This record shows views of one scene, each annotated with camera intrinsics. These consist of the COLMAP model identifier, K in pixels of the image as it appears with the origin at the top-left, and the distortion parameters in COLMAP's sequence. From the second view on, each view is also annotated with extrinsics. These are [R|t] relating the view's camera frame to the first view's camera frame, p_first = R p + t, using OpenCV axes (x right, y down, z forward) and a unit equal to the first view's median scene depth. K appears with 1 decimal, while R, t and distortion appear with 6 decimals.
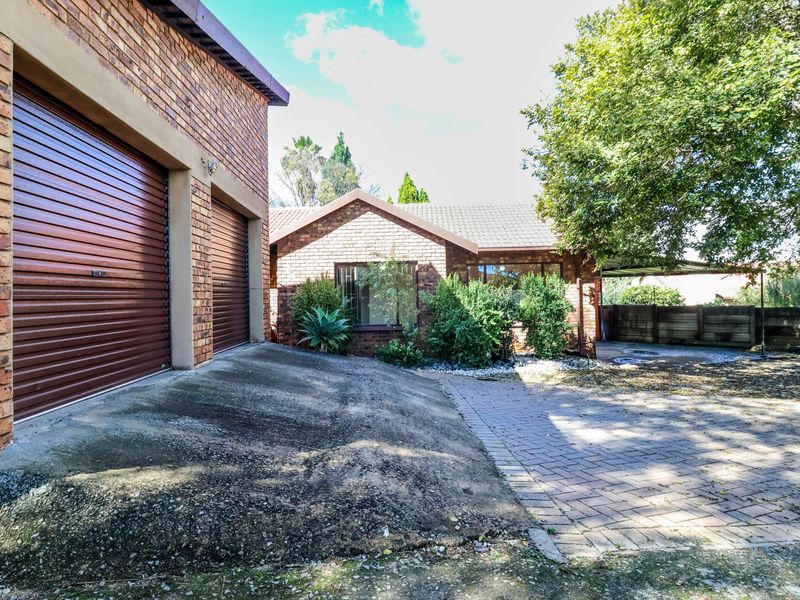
lens RADIAL K [[452.3, 0, 392.2], [0, 452.3, 296.3], [0, 0, 1]] dist [-0.006833, -0.003086]
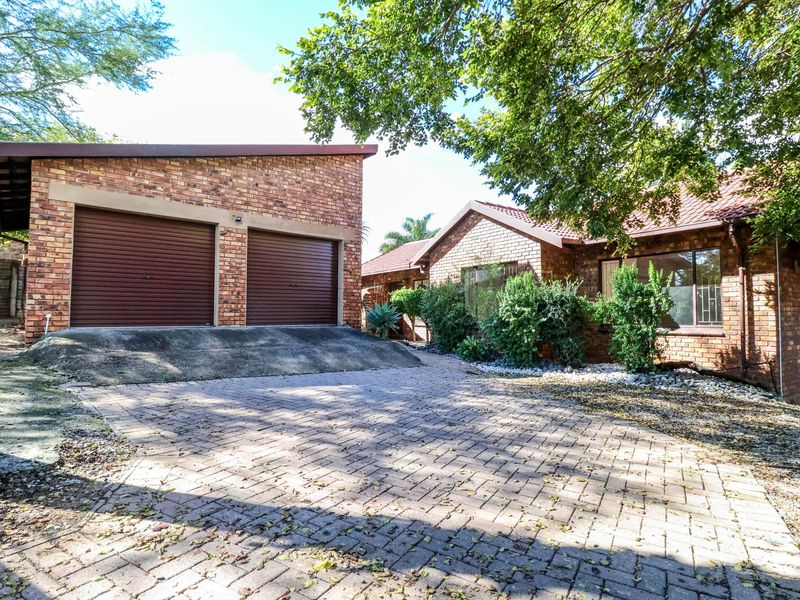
lens RADIAL K [[447.9, 0, 400.9], [0, 447.9, 296.1], [0, 0, 1]] dist [-0.006323, -0.002953]
pose [[0.636939, -0.012077, -0.770819, 0.602784], [-0.010707, 0.999642, -0.024510, 0.024961], [0.770840, 0.023864, 0.636582, 0.162384]]
